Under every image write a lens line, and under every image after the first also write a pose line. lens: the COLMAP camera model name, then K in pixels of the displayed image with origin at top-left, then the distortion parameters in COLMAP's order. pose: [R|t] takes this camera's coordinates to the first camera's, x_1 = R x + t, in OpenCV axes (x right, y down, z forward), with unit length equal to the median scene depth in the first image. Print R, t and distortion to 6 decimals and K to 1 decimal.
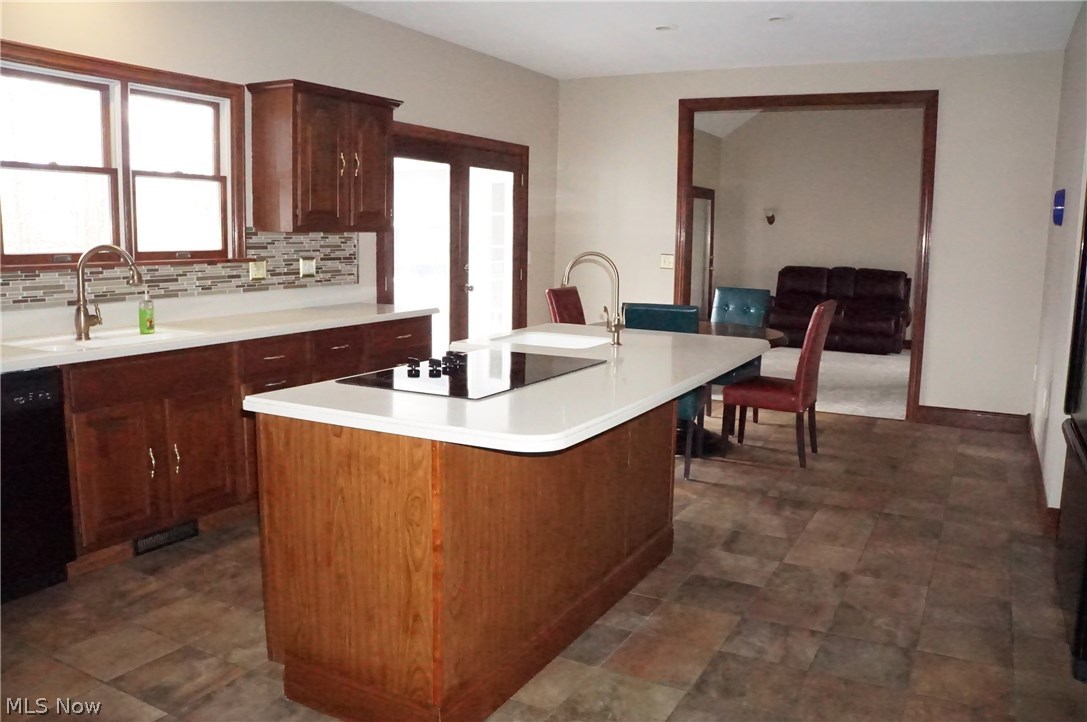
lens RADIAL K [[854.6, 0, 543.5], [0, 854.6, 361.0], [0, 0, 1]] dist [-0.180520, 0.116466]
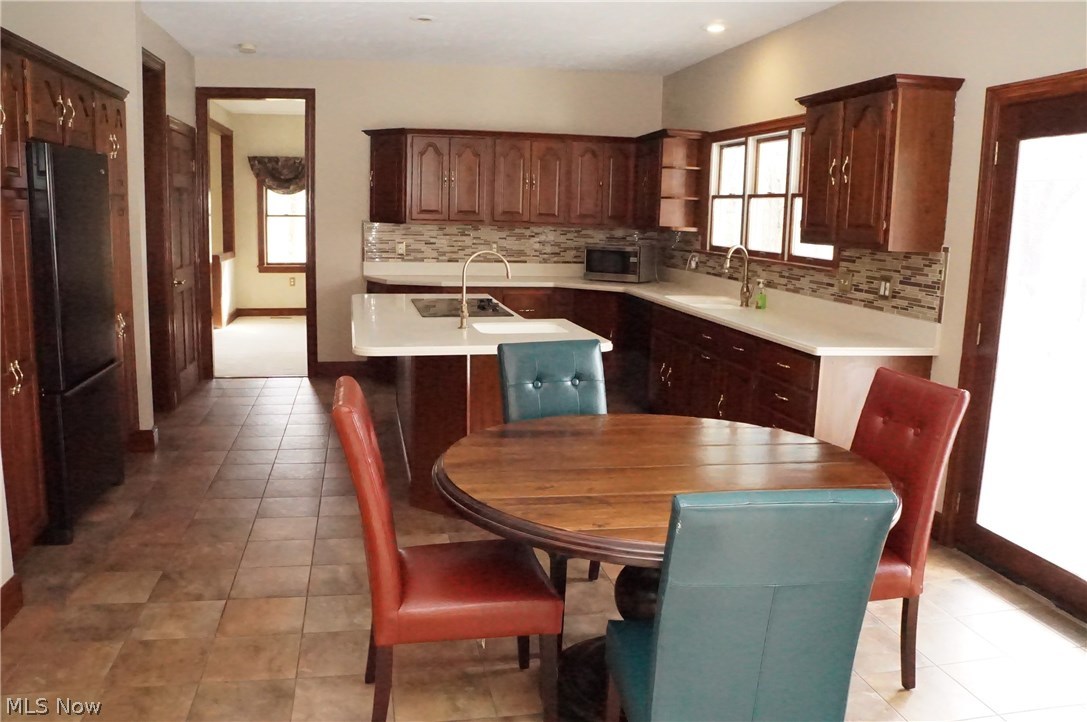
lens RADIAL K [[854.6, 0, 543.5], [0, 854.6, 361.0], [0, 0, 1]] dist [-0.180520, 0.116466]
pose [[-0.764802, 0.075463, -0.639831, 0.578619], [-0.131682, 0.953842, 0.269899, -0.235079], [0.630665, 0.290673, -0.719563, 1.473405]]
